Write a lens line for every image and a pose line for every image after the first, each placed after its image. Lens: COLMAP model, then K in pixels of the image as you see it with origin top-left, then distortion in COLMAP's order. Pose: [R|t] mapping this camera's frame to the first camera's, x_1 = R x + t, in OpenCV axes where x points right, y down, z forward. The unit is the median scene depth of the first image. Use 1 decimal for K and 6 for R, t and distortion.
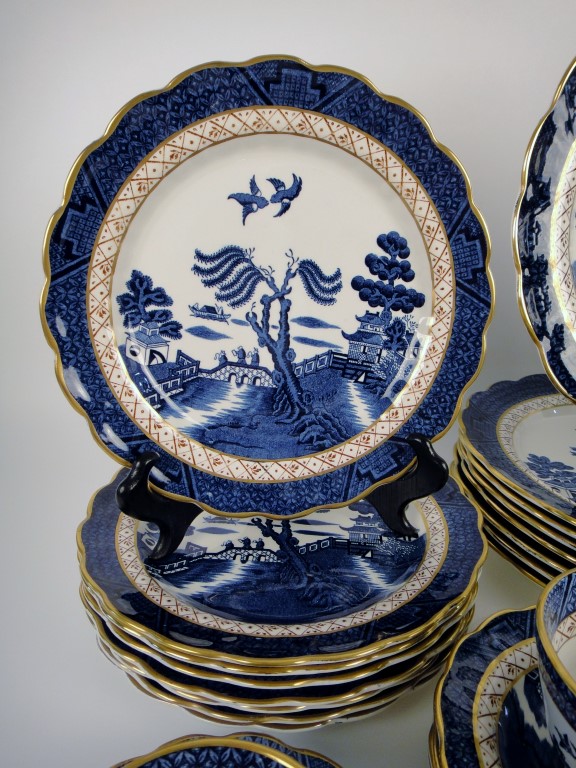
lens RADIAL K [[541.7, 0, 288.0], [0, 541.7, 384.0], [0, 0, 1]] dist [0.003144, 0.000344]
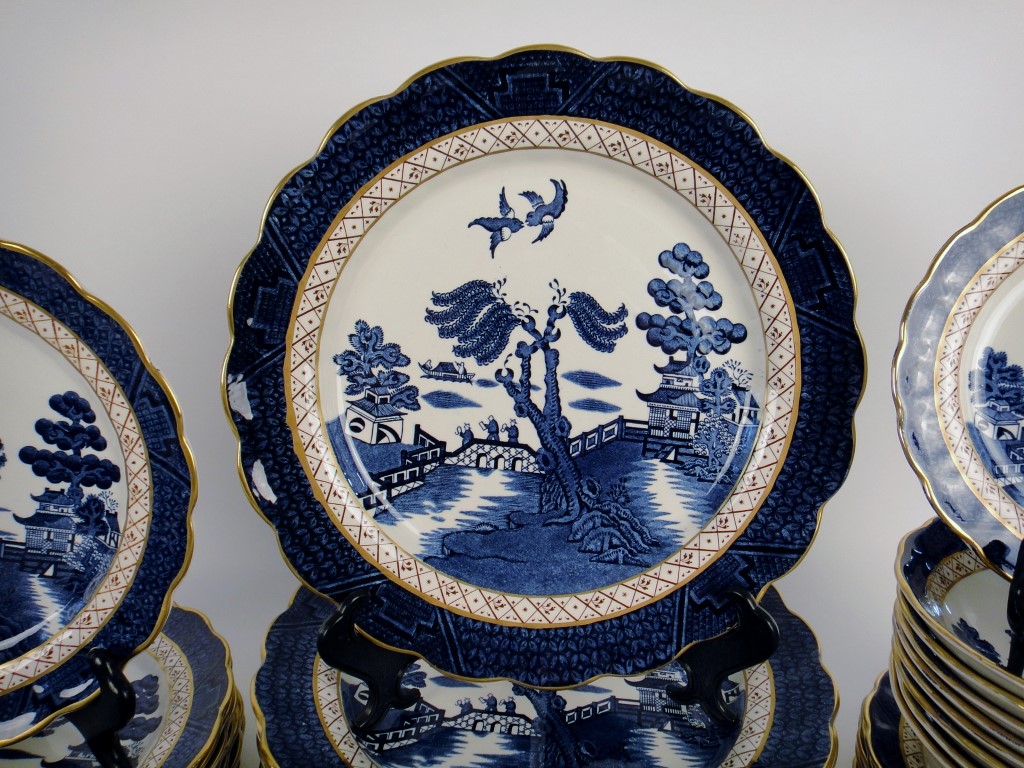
lens RADIAL K [[722.3, 0, 511.6], [0, 722.3, 381.0], [0, 0, 1]] dist [0.003144, 0.000344]
pose [[0.999721, -0.004048, 0.023292, 0.816577], [0.005642, 0.997616, -0.068785, -0.219511], [-0.022958, 0.068897, 0.997360, -0.075514]]
